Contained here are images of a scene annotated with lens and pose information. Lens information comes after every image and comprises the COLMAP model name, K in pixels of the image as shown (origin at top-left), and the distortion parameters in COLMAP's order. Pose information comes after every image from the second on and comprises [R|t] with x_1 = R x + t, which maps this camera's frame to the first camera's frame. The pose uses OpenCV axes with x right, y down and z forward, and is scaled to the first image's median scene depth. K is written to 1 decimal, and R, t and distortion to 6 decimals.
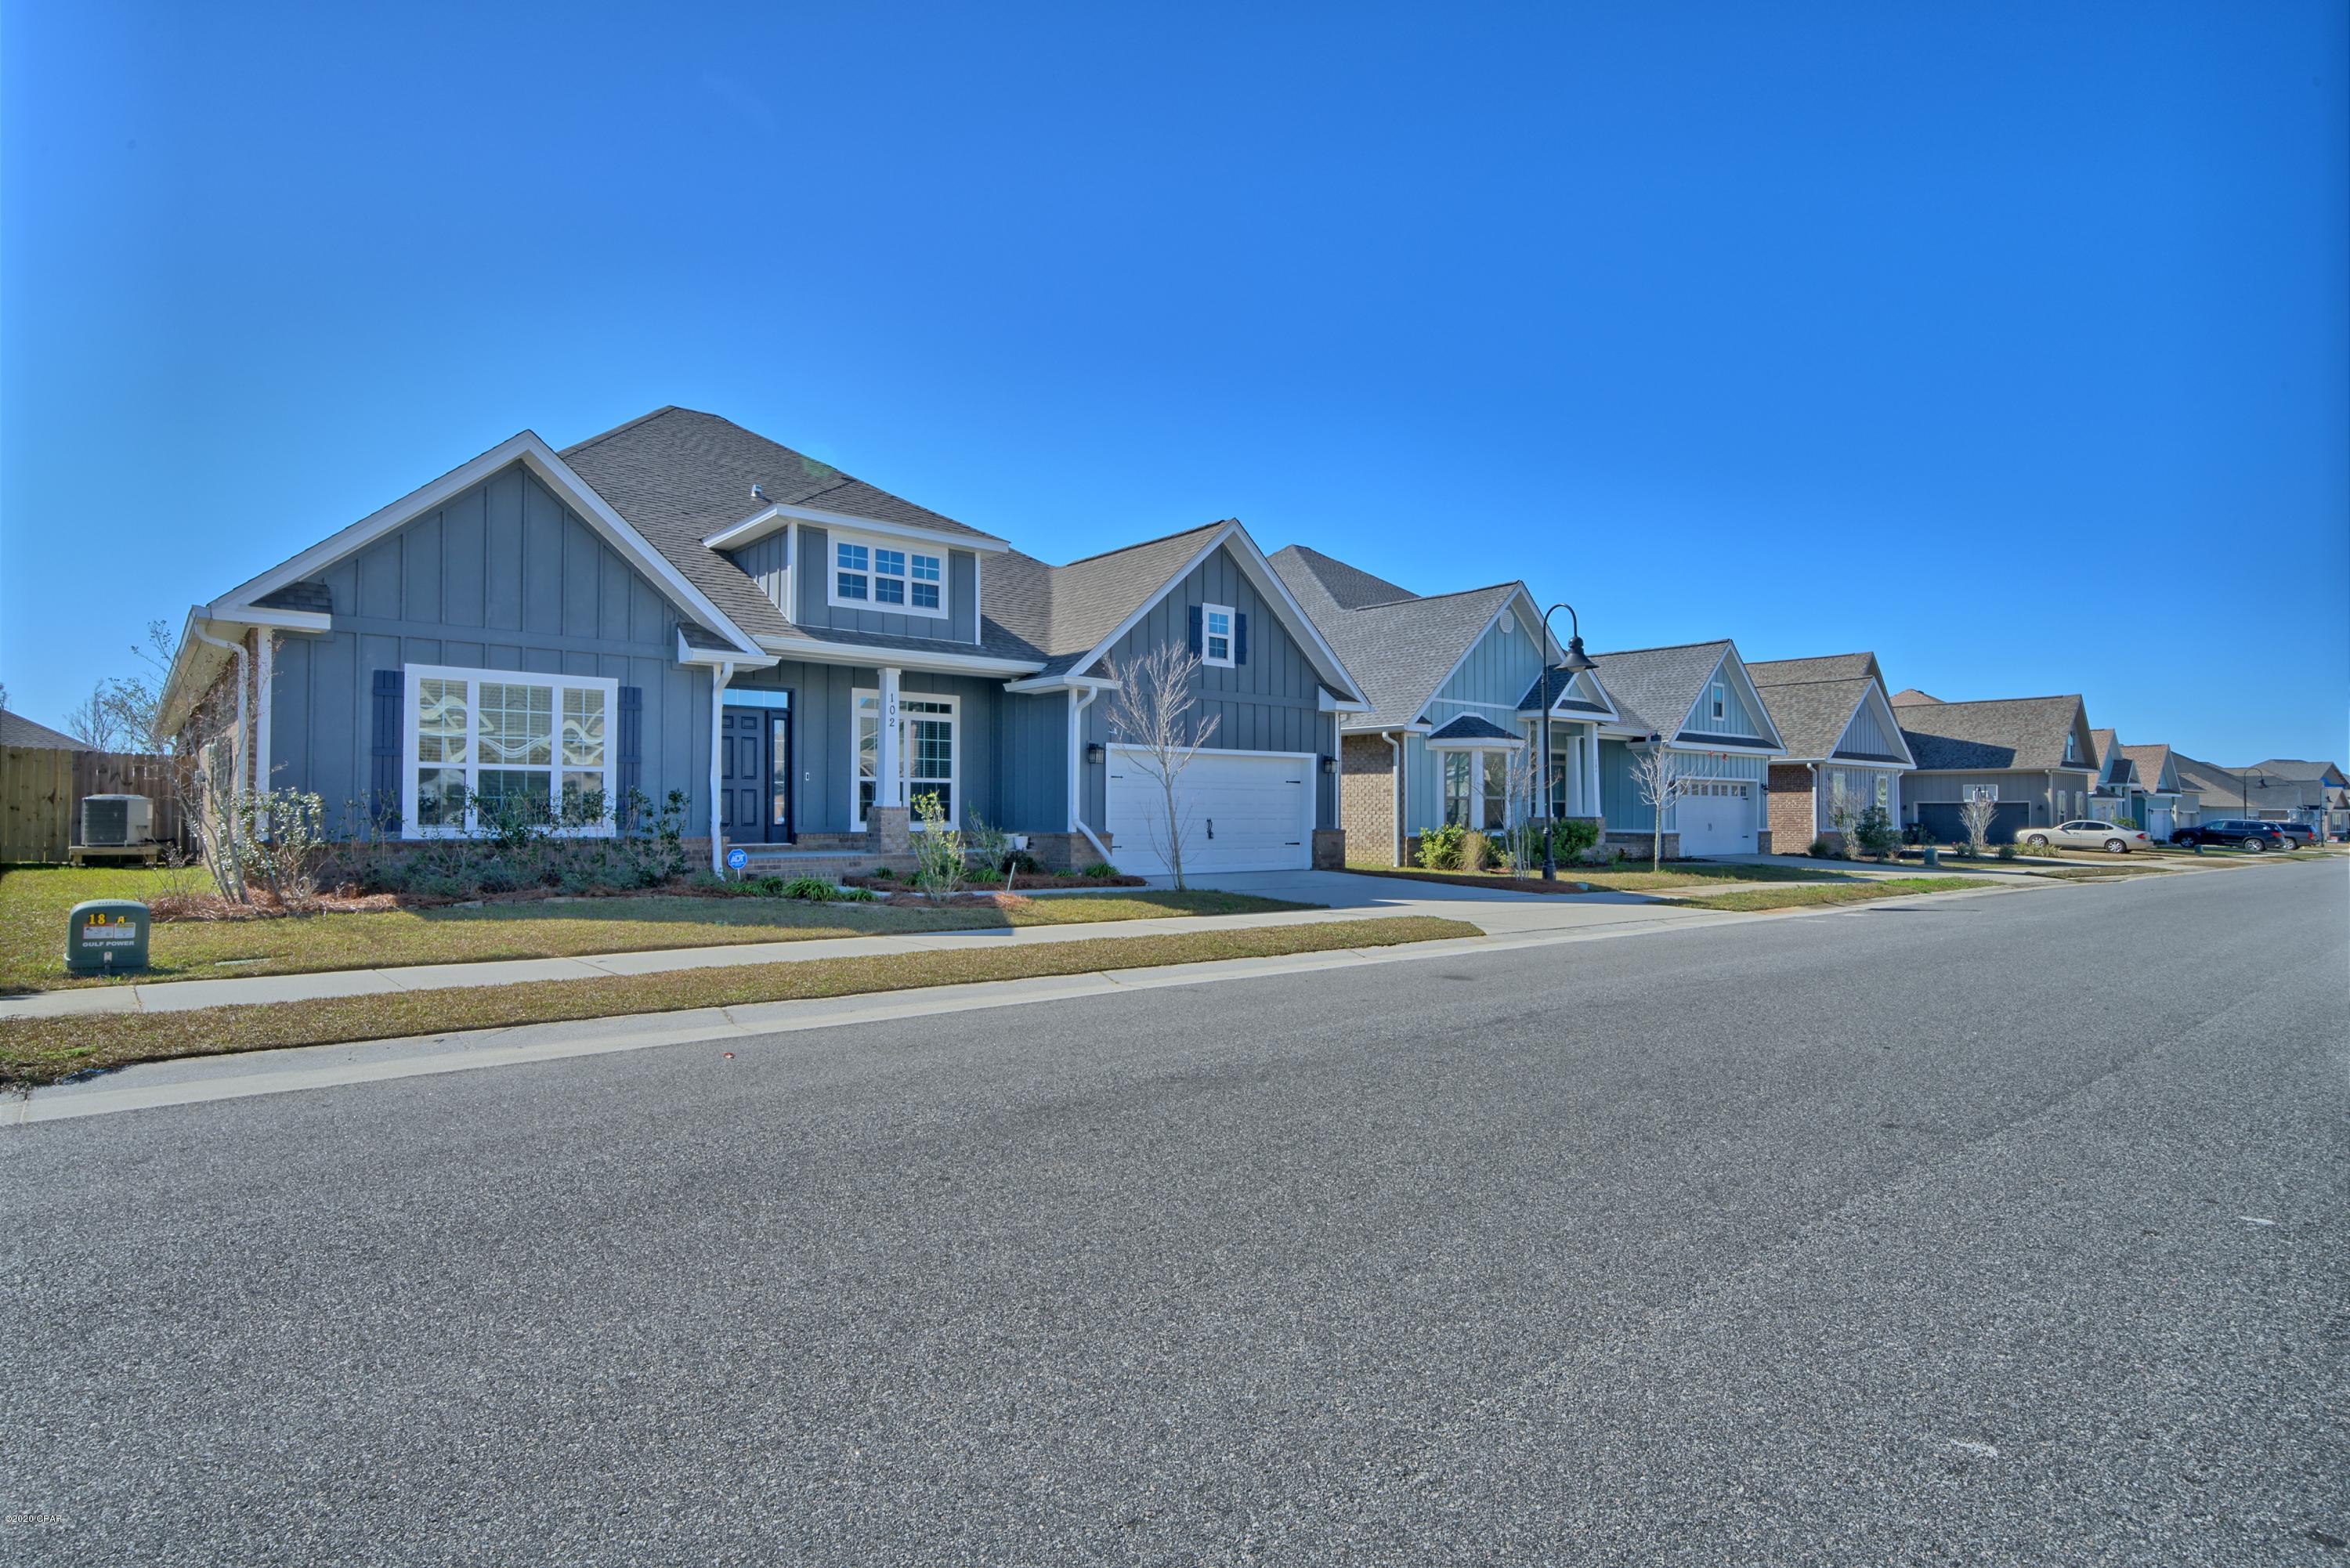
lens RADIAL K [[1194.1, 0, 1164.9], [0, 1194.1, 783.9], [0, 0, 1]] dist [0.016593, 0.001349]
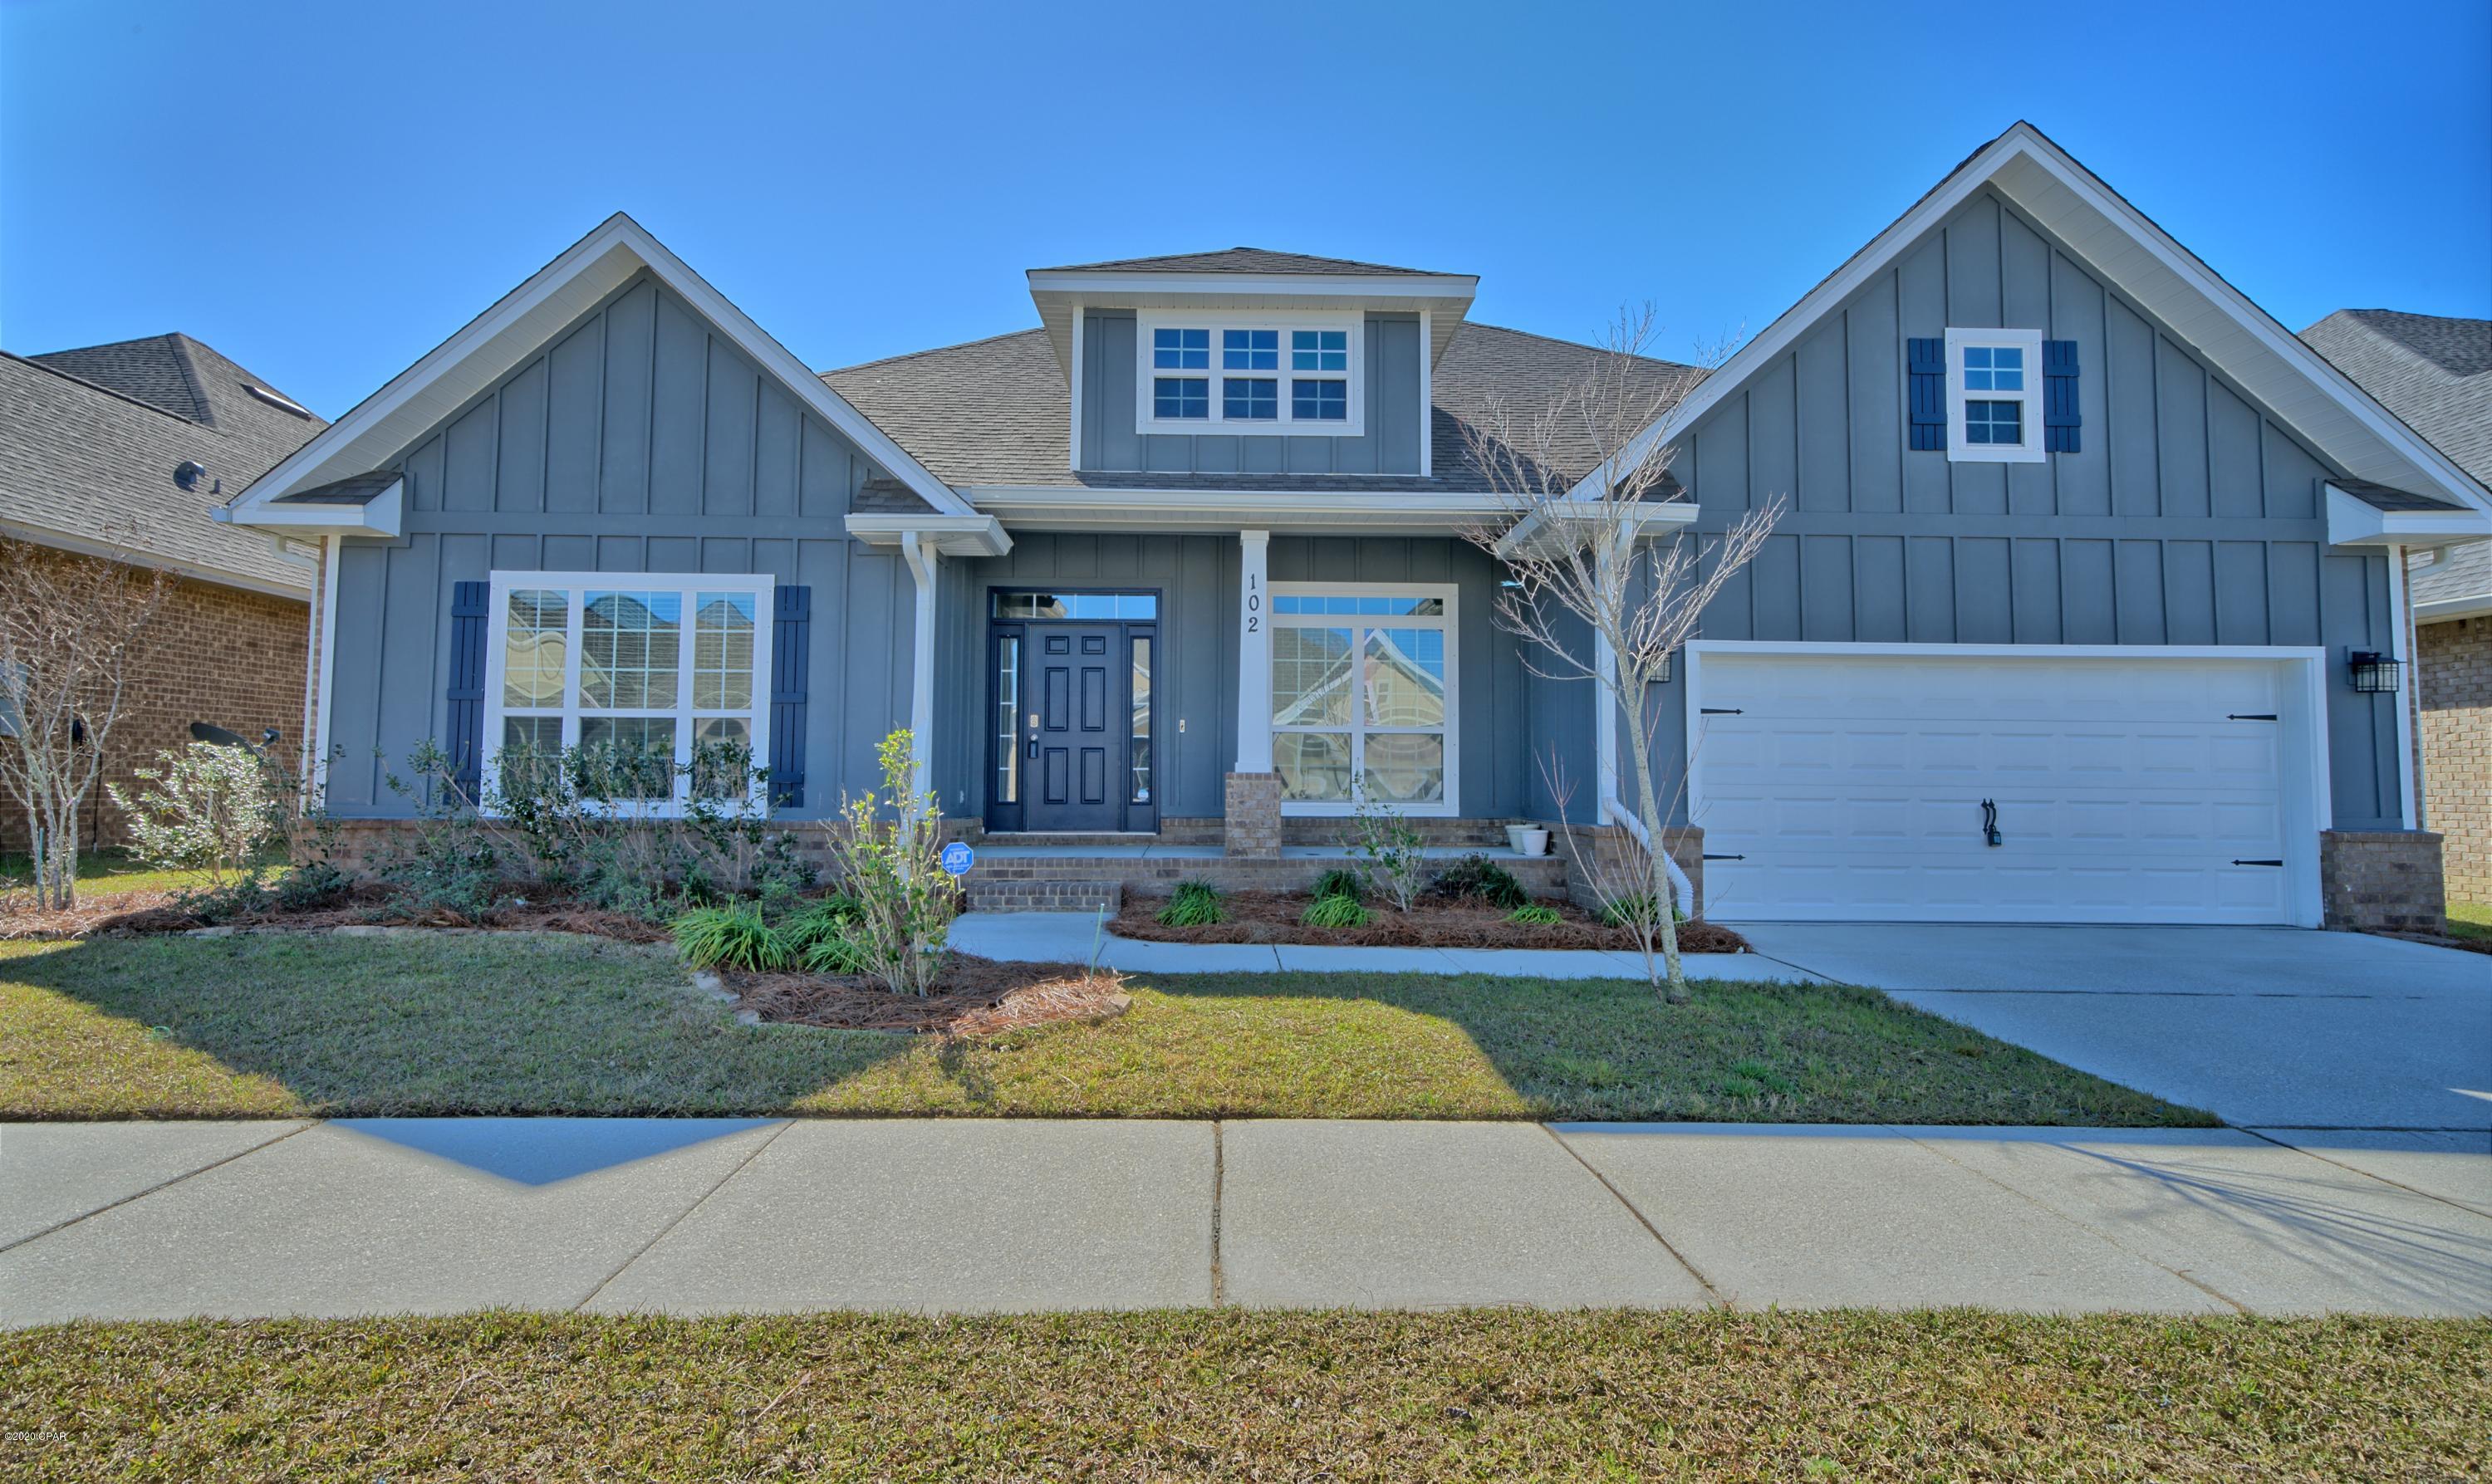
lens RADIAL K [[1191.3, 0, 1244.3], [0, 1191.3, 710.0], [0, 0, 1]] dist [0.016582, 0.001816]
pose [[0.779084, -0.038557, -0.625733, 0.118478], [0.010025, 0.998746, -0.049060, 0.016431], [0.626839, 0.031949, 0.778493, 0.540840]]
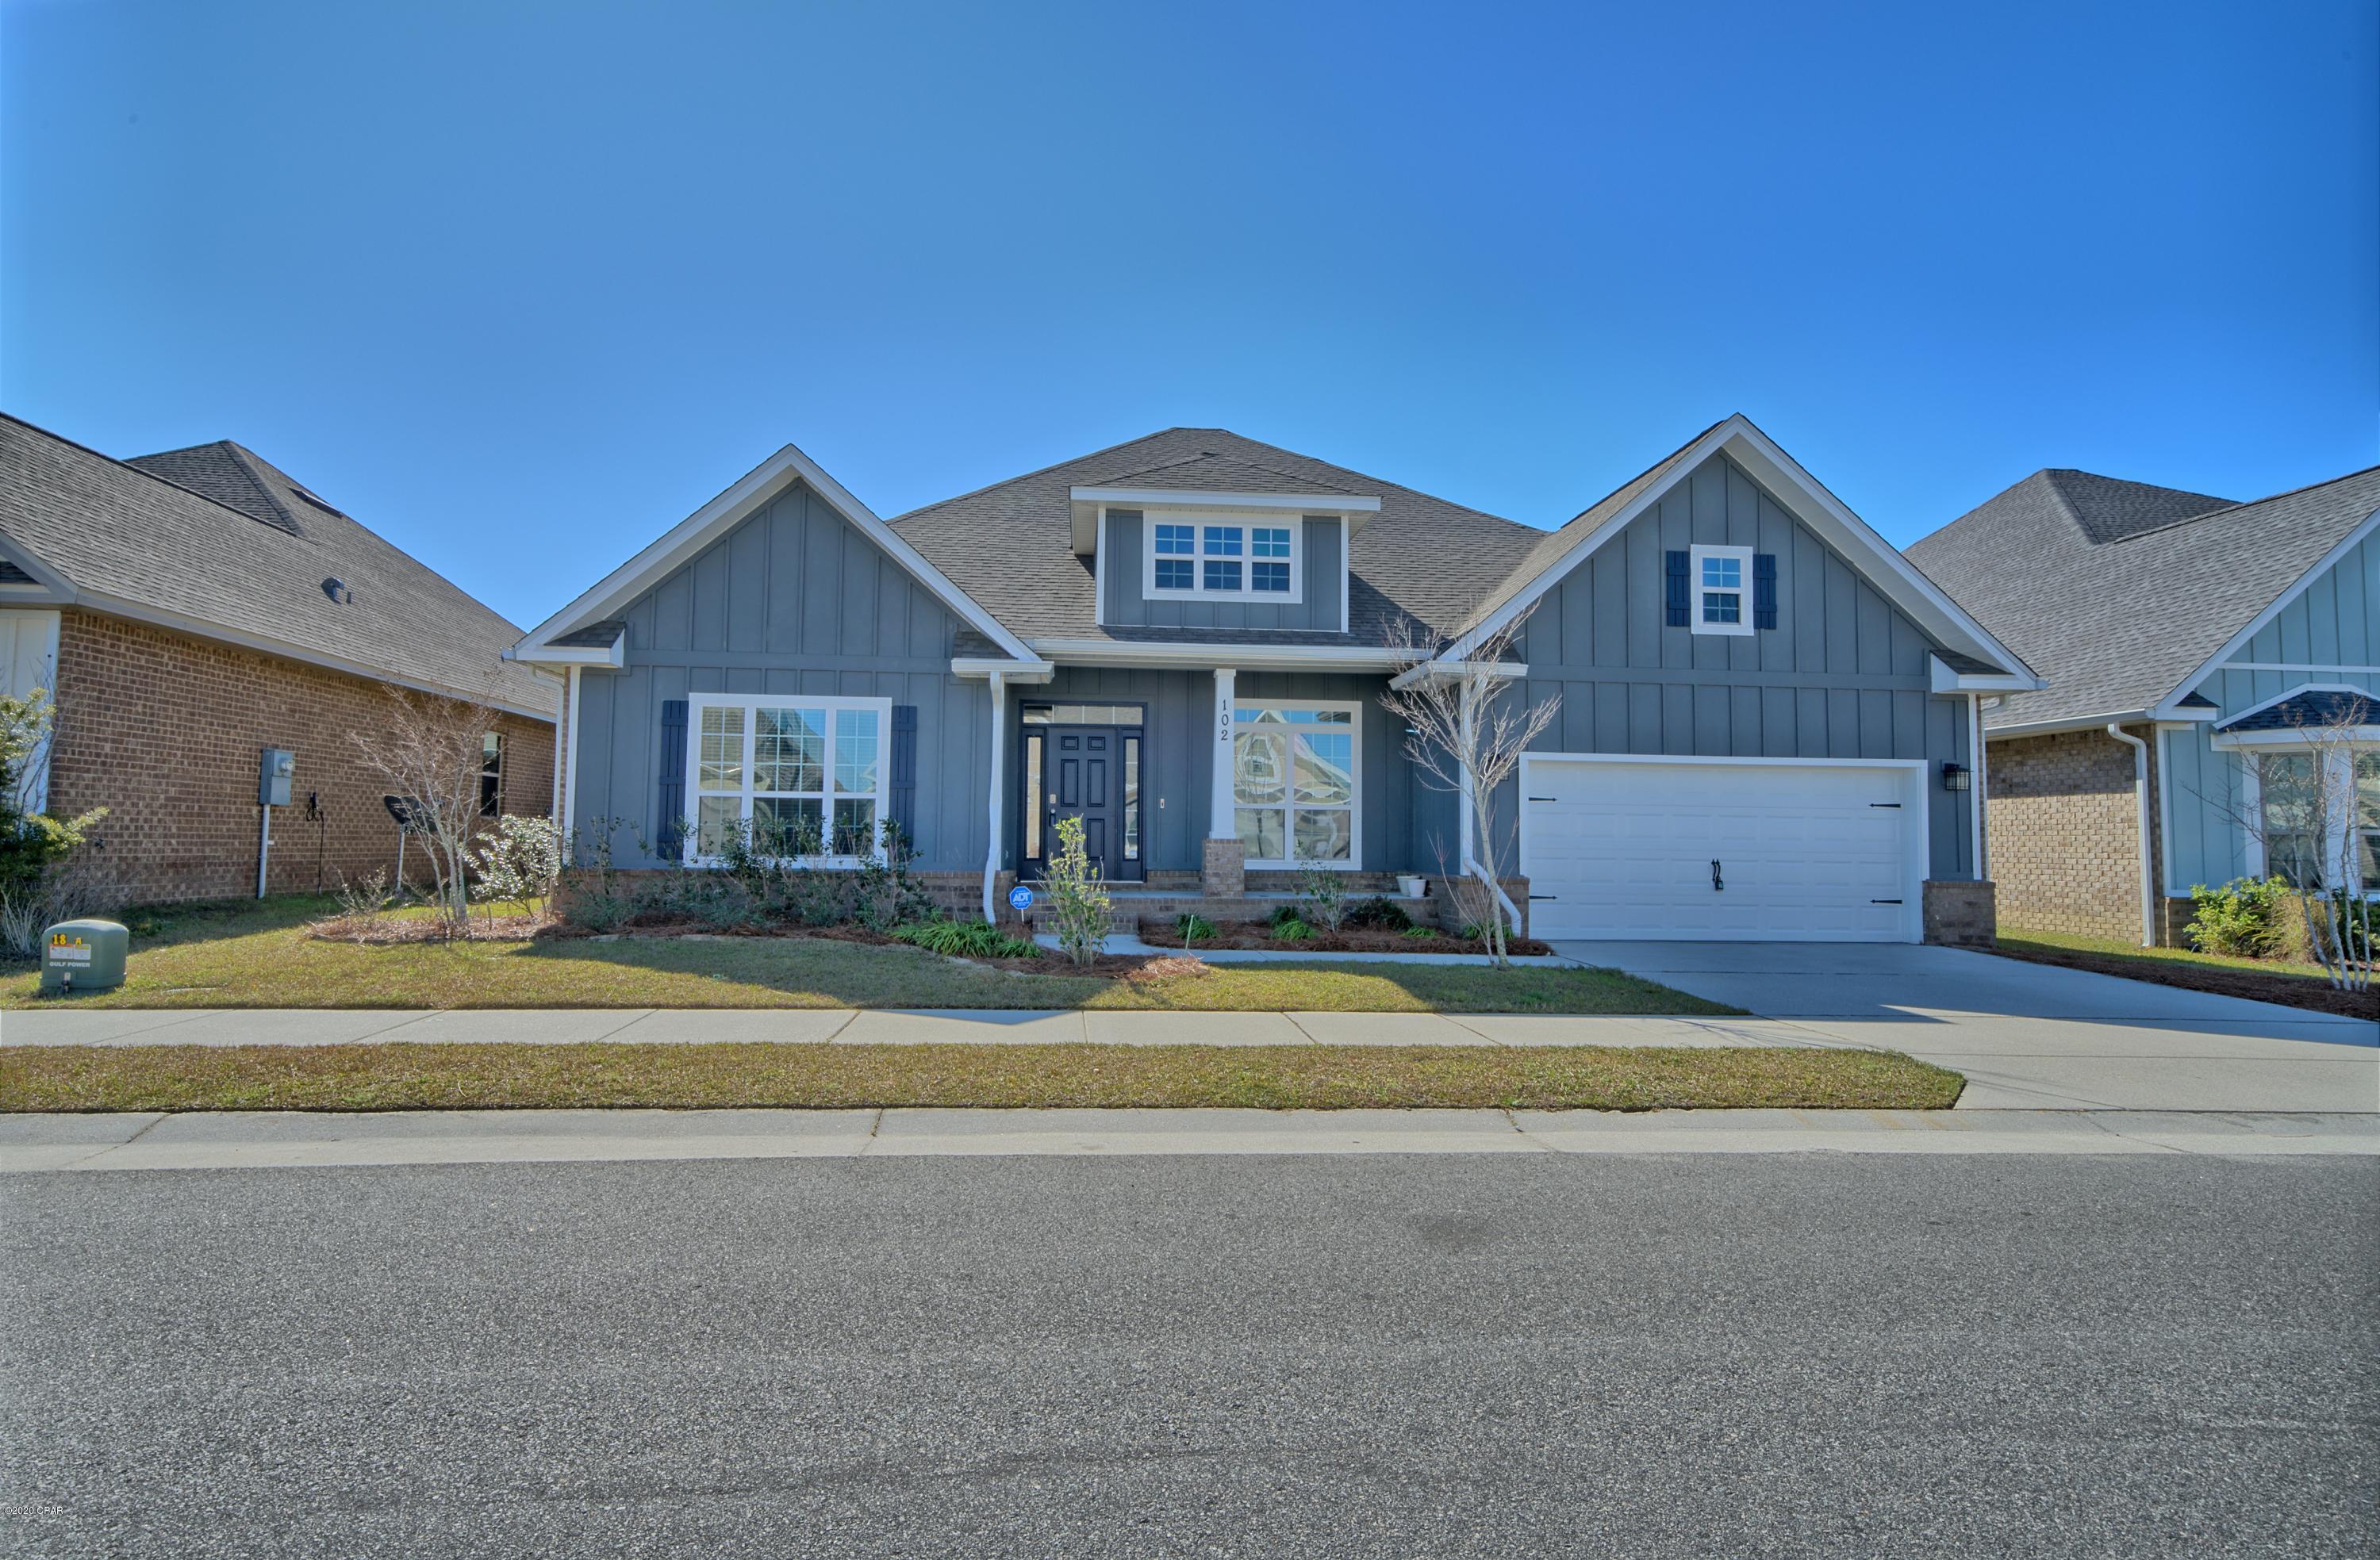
lens RADIAL K [[1202.5, 0, 1187.1], [0, 1202.5, 771.2], [0, 0, 1]] dist [0.019721, -0.000075]
pose [[0.819370, -0.028661, -0.572548, 0.212403], [0.004094, 0.999016, -0.044151, 0.008841], [0.573250, 0.033833, 0.818681, 0.307252]]
